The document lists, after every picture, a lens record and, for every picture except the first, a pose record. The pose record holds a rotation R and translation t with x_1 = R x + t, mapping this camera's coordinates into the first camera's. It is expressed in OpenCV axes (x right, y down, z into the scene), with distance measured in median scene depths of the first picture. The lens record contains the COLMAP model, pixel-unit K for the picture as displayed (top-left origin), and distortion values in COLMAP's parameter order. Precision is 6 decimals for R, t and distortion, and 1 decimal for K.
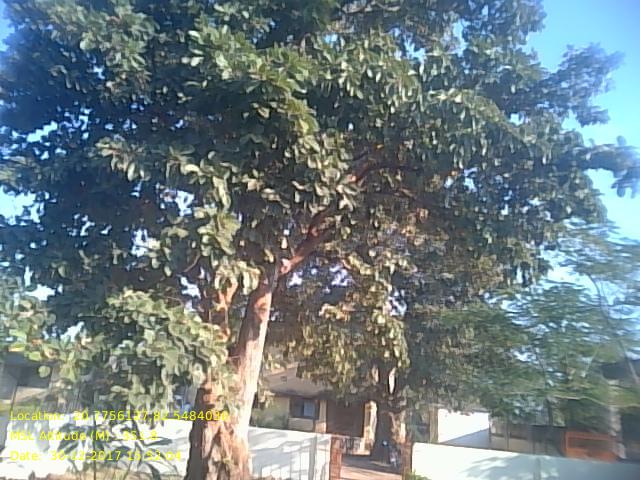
lens RADIAL K [[557.9, 0, 320.0], [0, 557.9, 240.0], [0, 0, 1]] dist [0.219998, -0.469317]
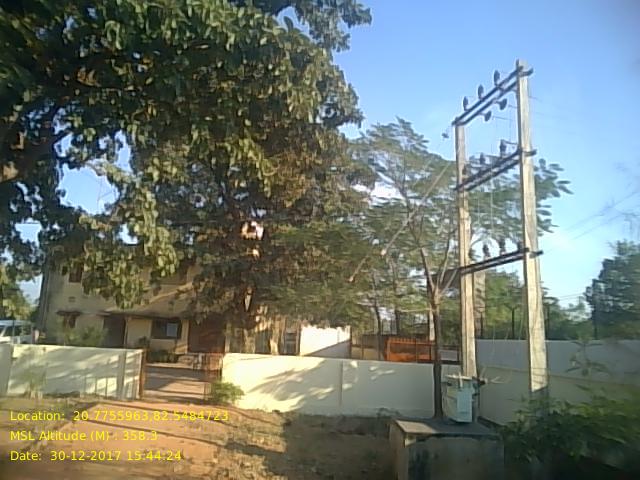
lens RADIAL K [[557.9, 0, 320.0], [0, 557.9, 240.0], [0, 0, 1]] dist [0.219998, -0.469317]
pose [[0.991719, -0.011647, 0.127894, 0.133197], [-0.004567, 0.992050, 0.125761, 0.017744], [-0.128342, -0.125304, 0.983782, 0.006861]]
